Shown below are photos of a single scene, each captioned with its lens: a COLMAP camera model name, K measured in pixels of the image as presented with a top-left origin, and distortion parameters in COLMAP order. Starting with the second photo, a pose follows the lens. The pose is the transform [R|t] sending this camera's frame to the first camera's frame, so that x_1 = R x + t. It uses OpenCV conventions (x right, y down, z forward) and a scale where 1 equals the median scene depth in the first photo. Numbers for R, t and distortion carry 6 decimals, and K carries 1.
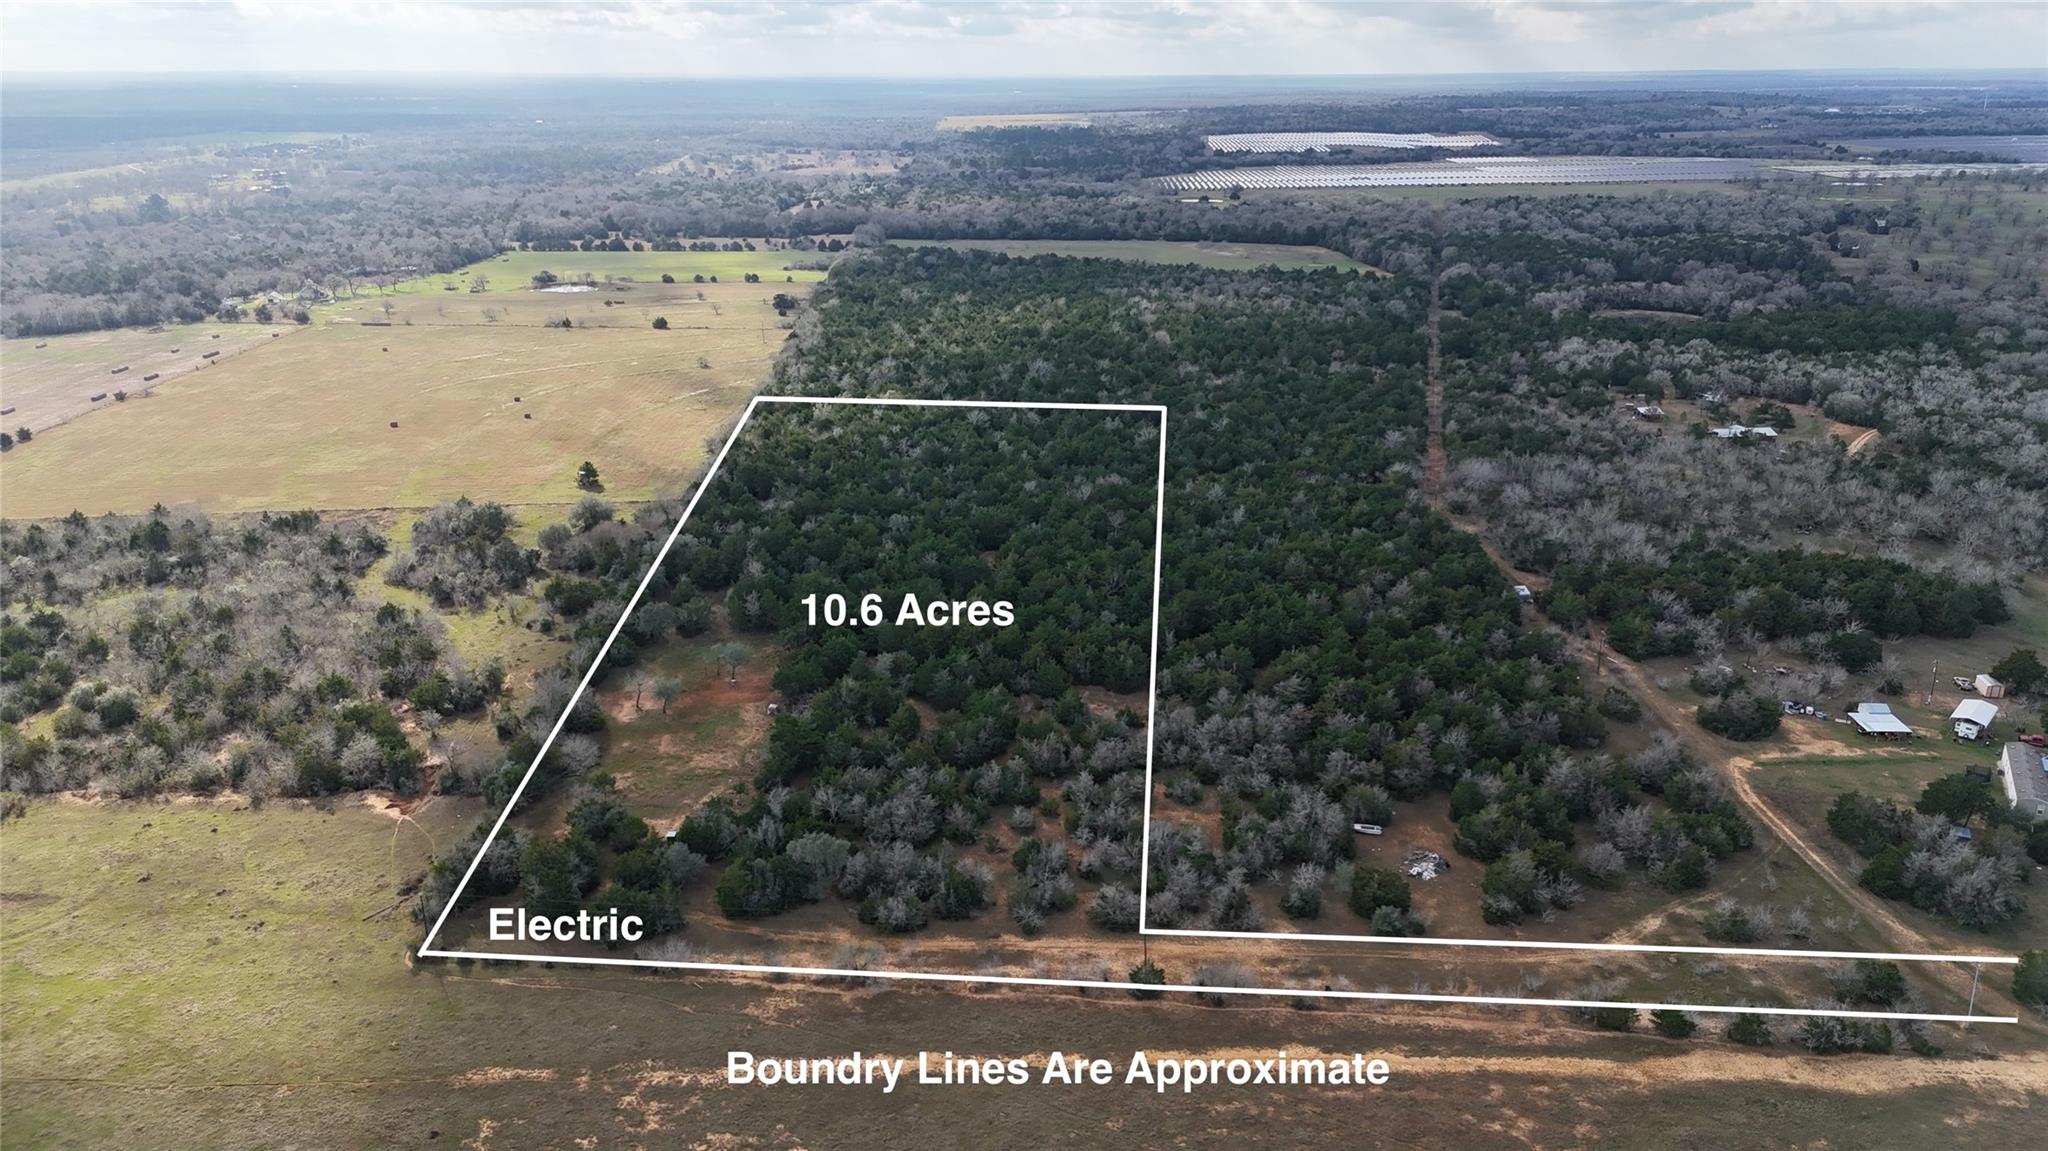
lens RADIAL K [[1377.7, 0, 1024.0], [0, 1377.7, 575.5], [0, 0, 1]] dist [0.054583, -0.041756]
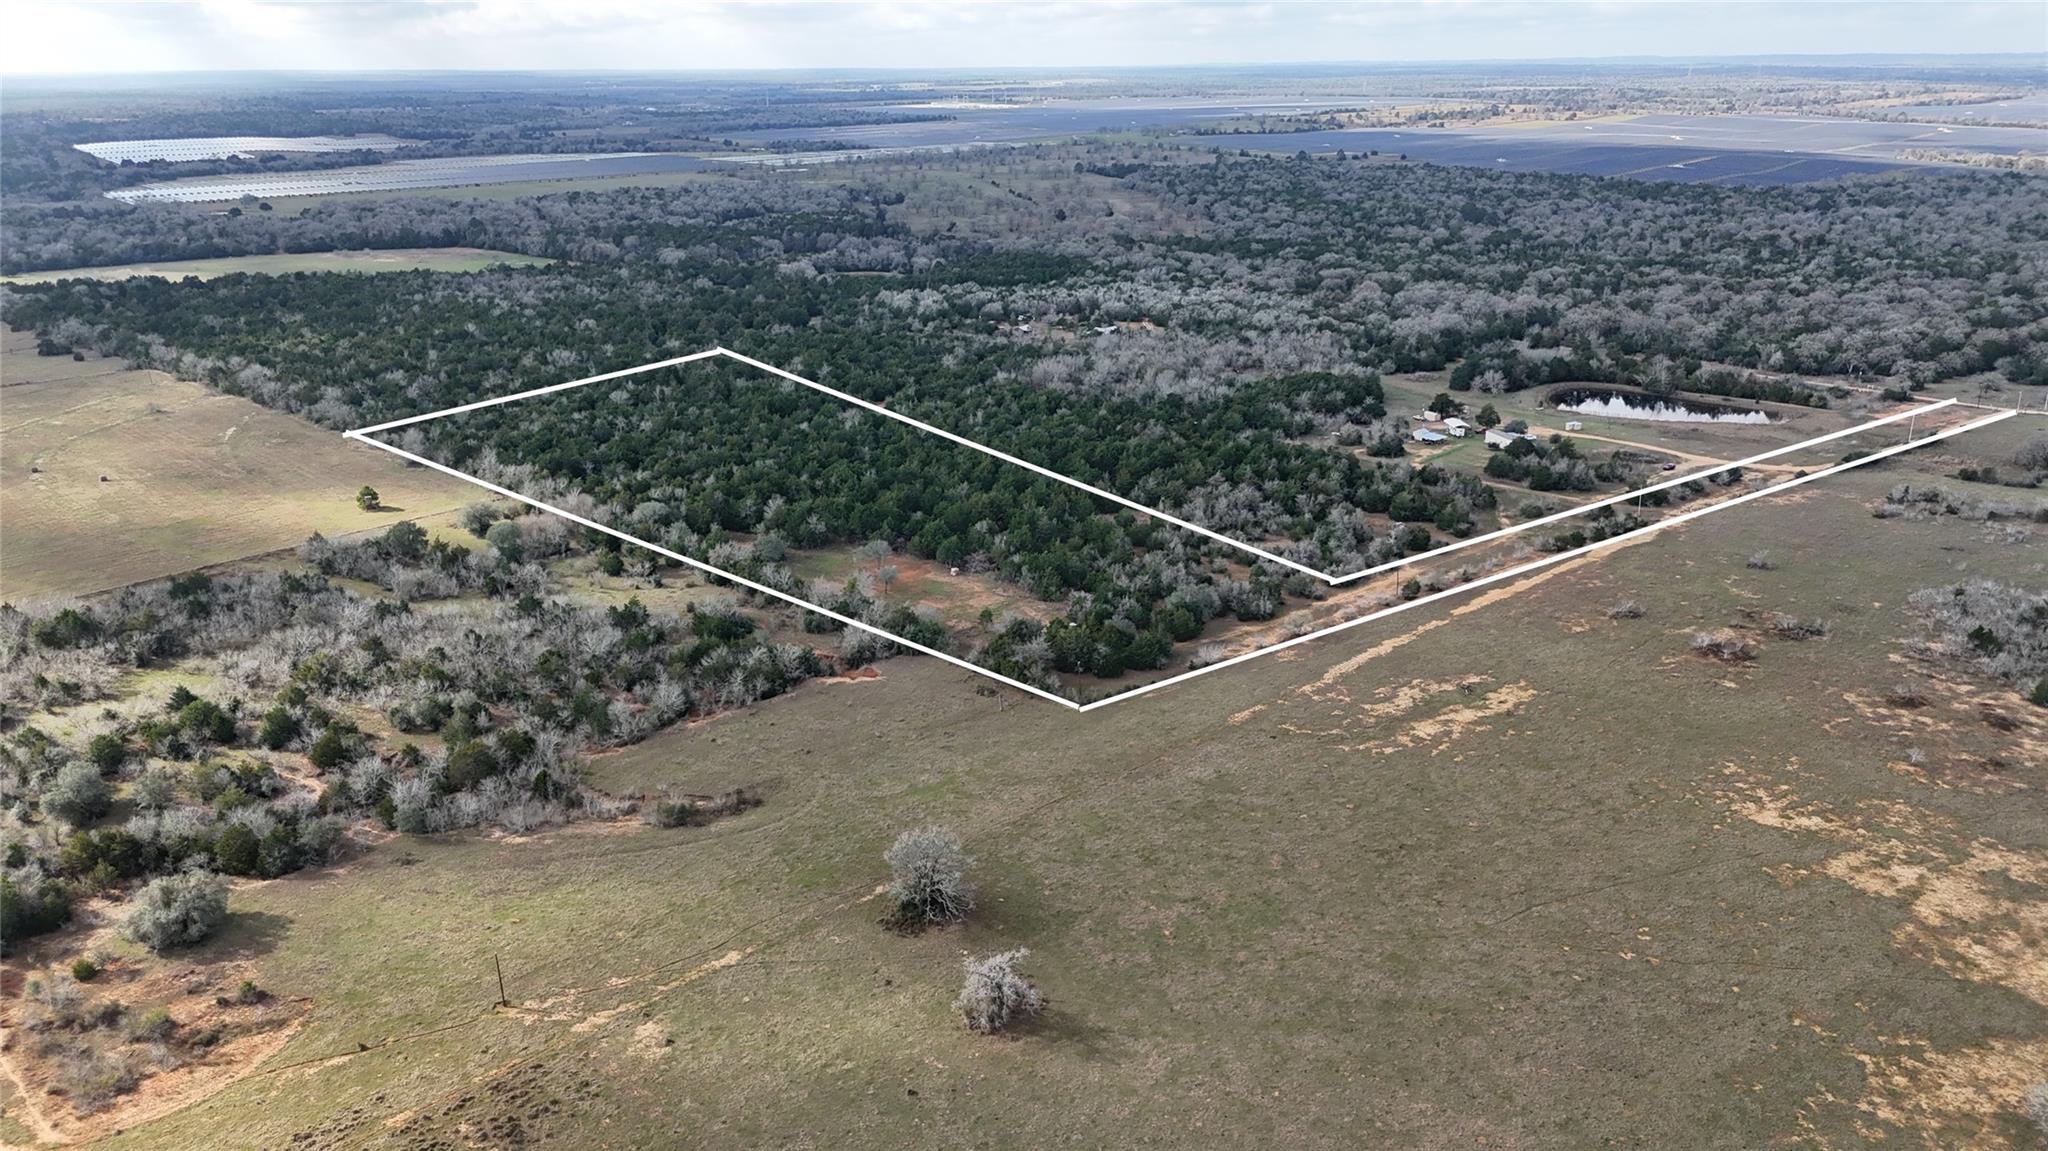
lens RADIAL K [[1497.5, 0, 1024.0], [0, 1497.5, 575.5], [0, 0, 1]] dist [0.069179, -0.061758]
pose [[0.725737, -0.225368, 0.650012, -0.103185], [0.242251, 0.968023, 0.065155, 0.003182], [-0.643910, 0.110180, 0.757126, -0.006189]]
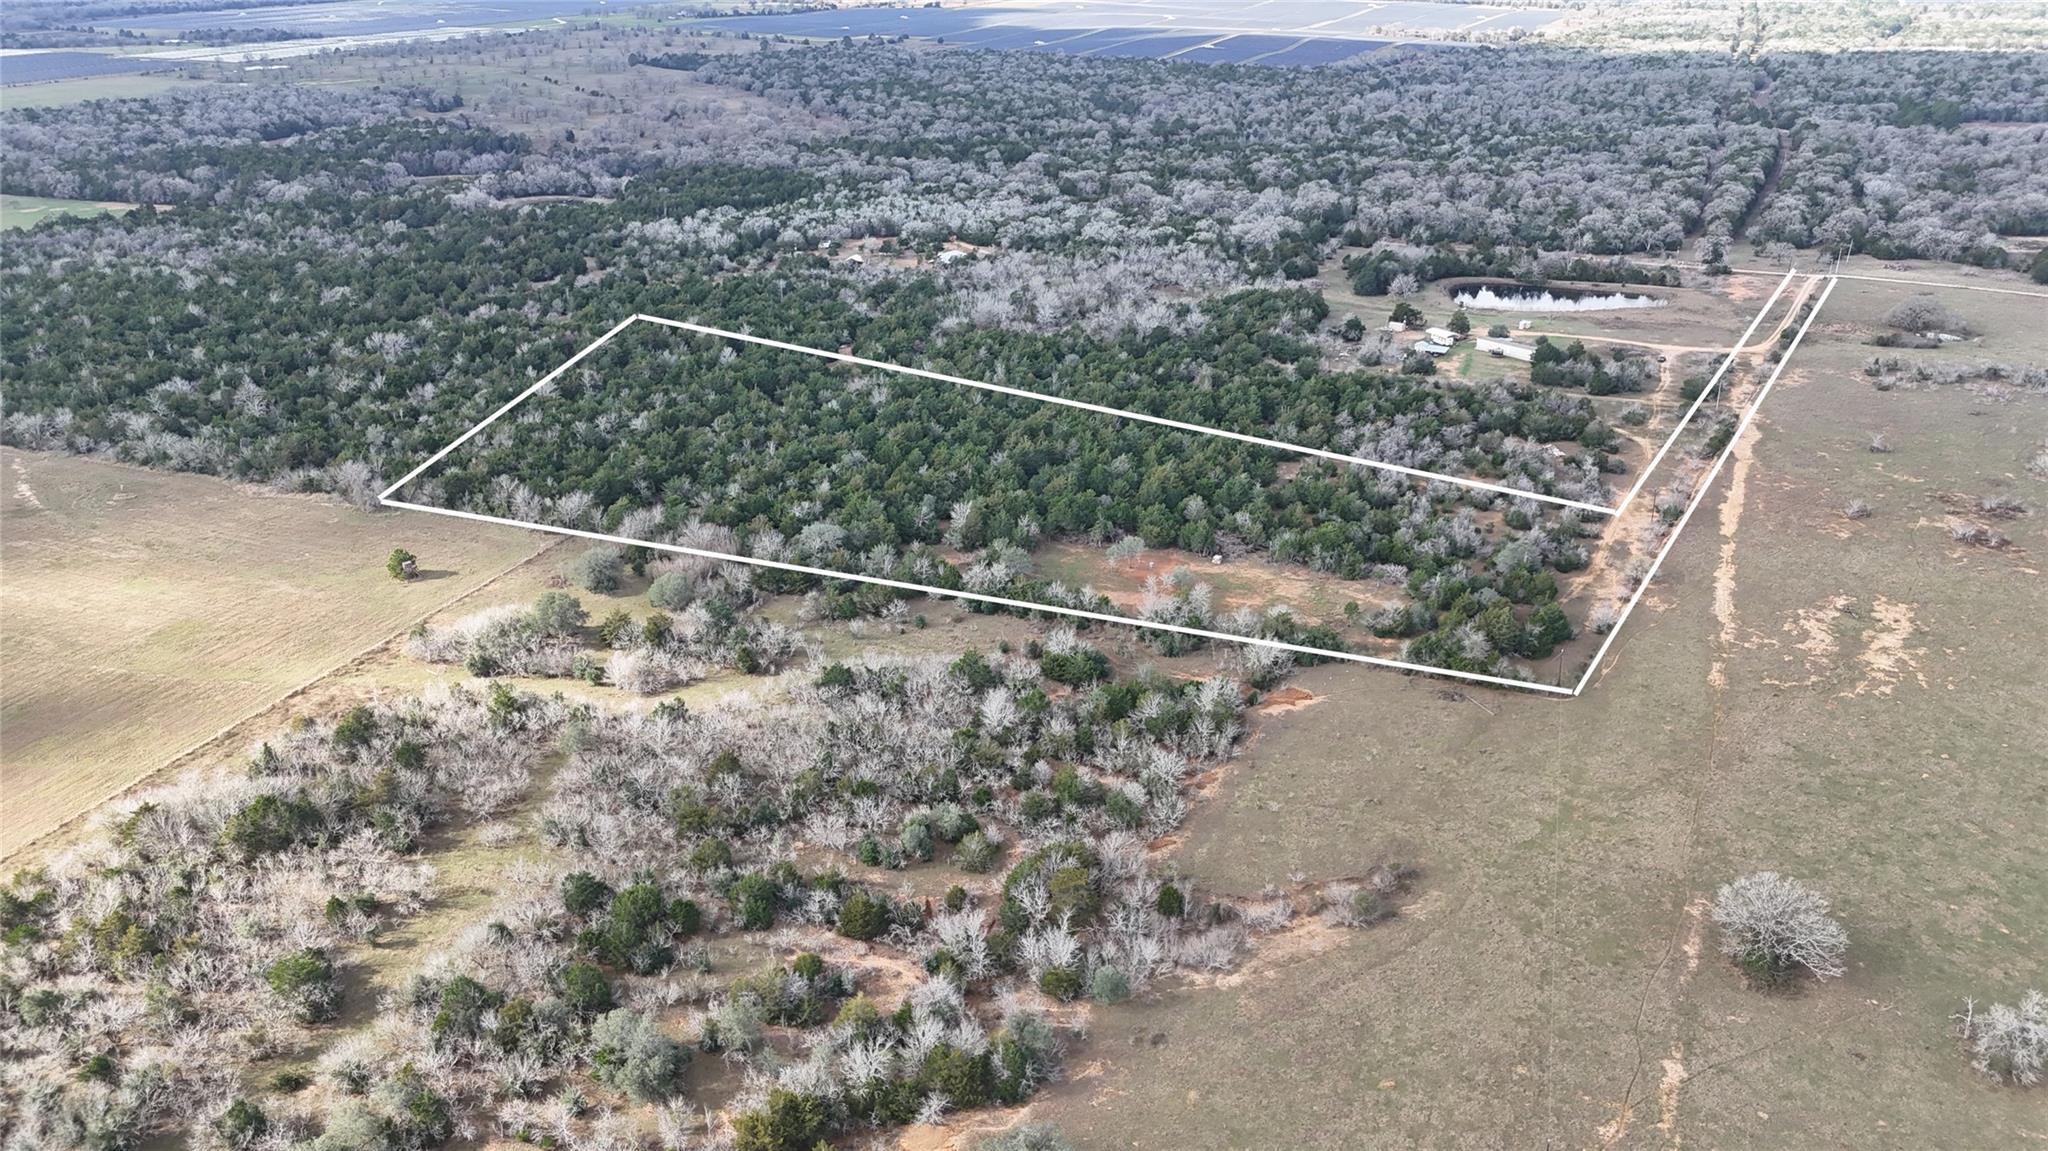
lens RADIAL K [[1497.5, 0, 1024.0], [0, 1497.5, 575.5], [0, 0, 1]] dist [0.069179, -0.061758]
pose [[0.413325, -0.360259, 0.836287, -0.131435], [0.317421, 0.917804, 0.238493, -0.024197], [-0.853467, 0.166880, 0.493705, 0.054983]]
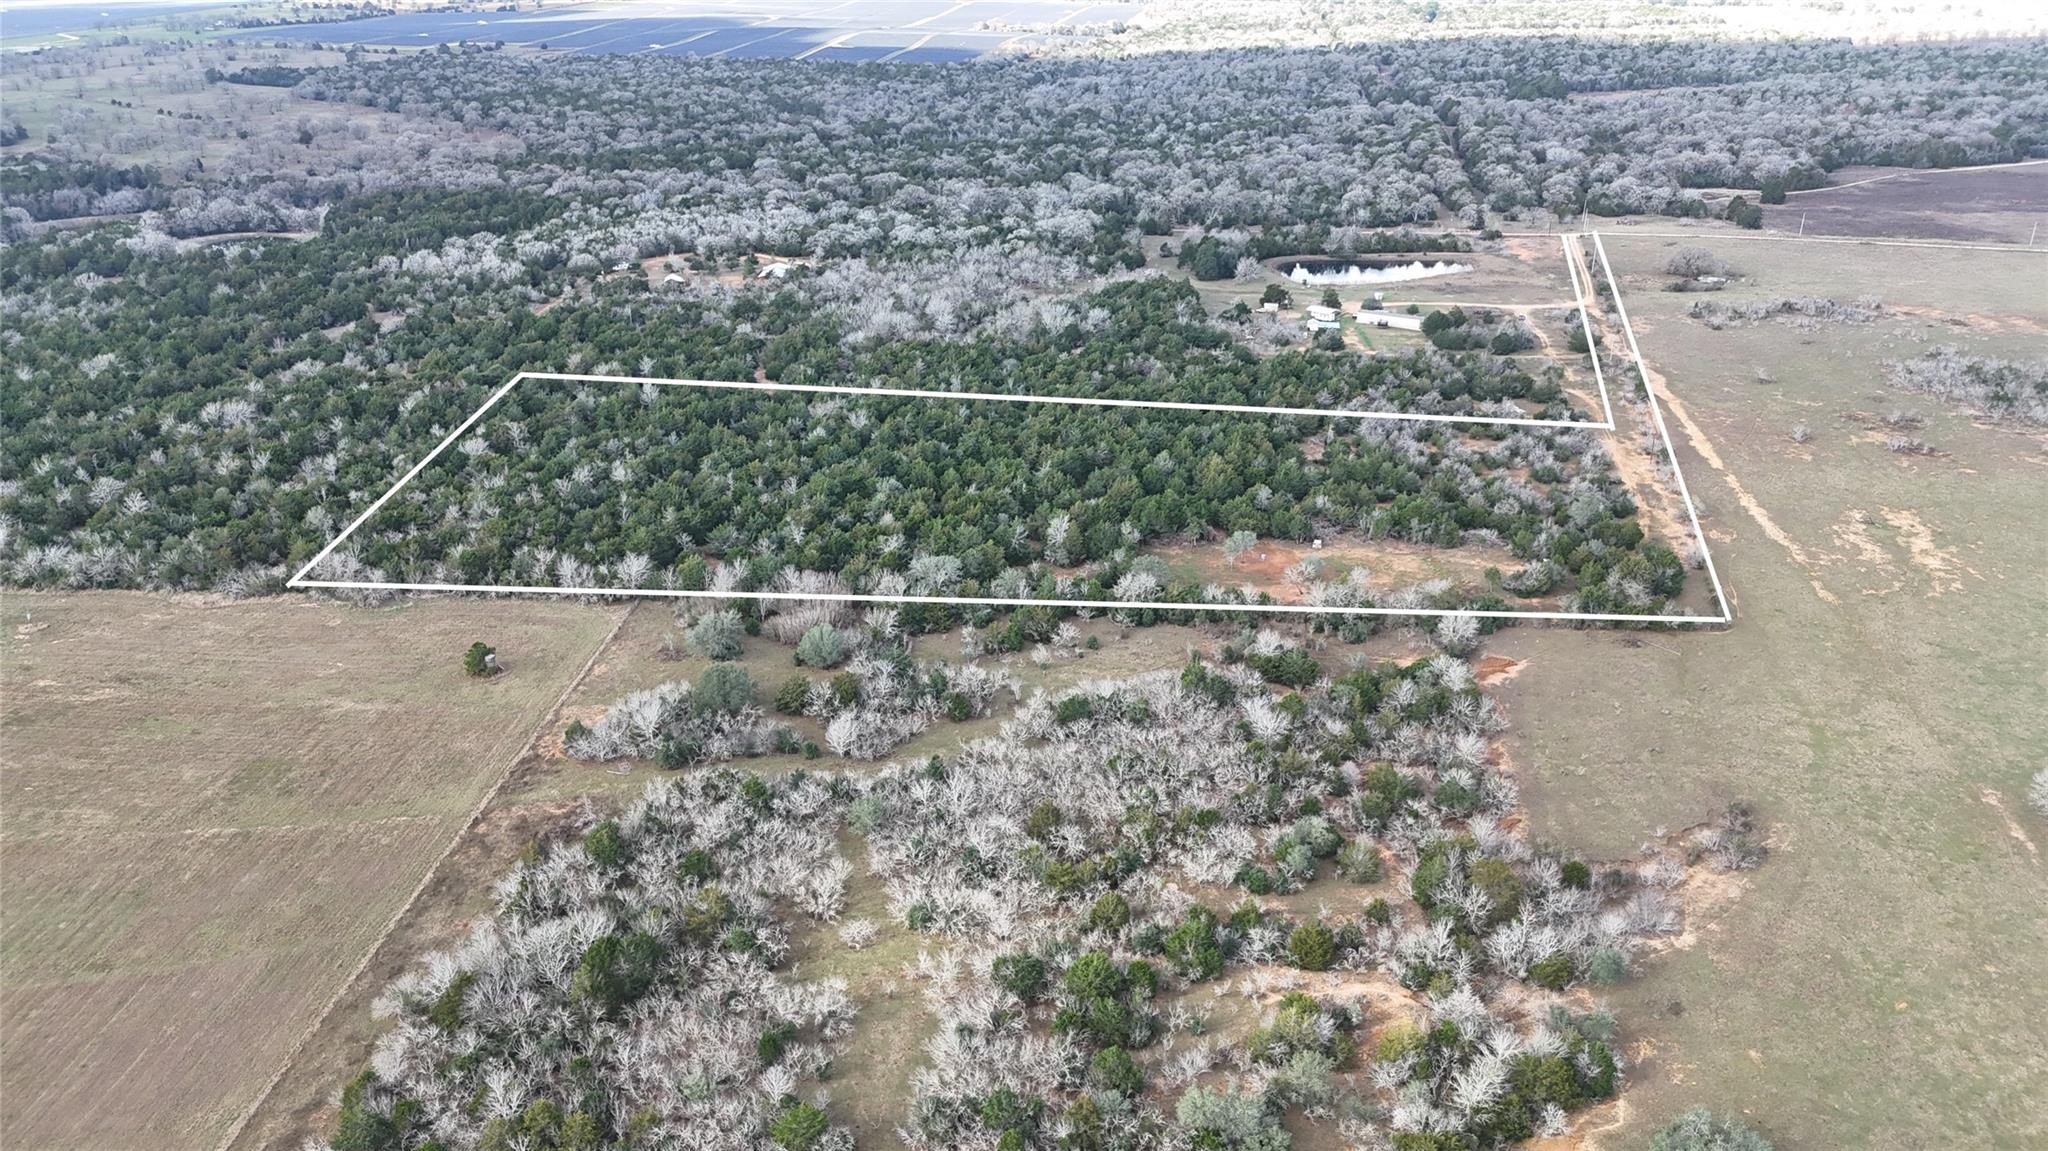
lens RADIAL K [[1497.5, 0, 1024.0], [0, 1497.5, 575.5], [0, 0, 1]] dist [0.069179, -0.061758]
pose [[0.129133, -0.394958, 0.909578, -0.139737], [0.353508, 0.875328, 0.329898, -0.039198], [-0.926475, 0.278943, 0.252654, 0.095308]]
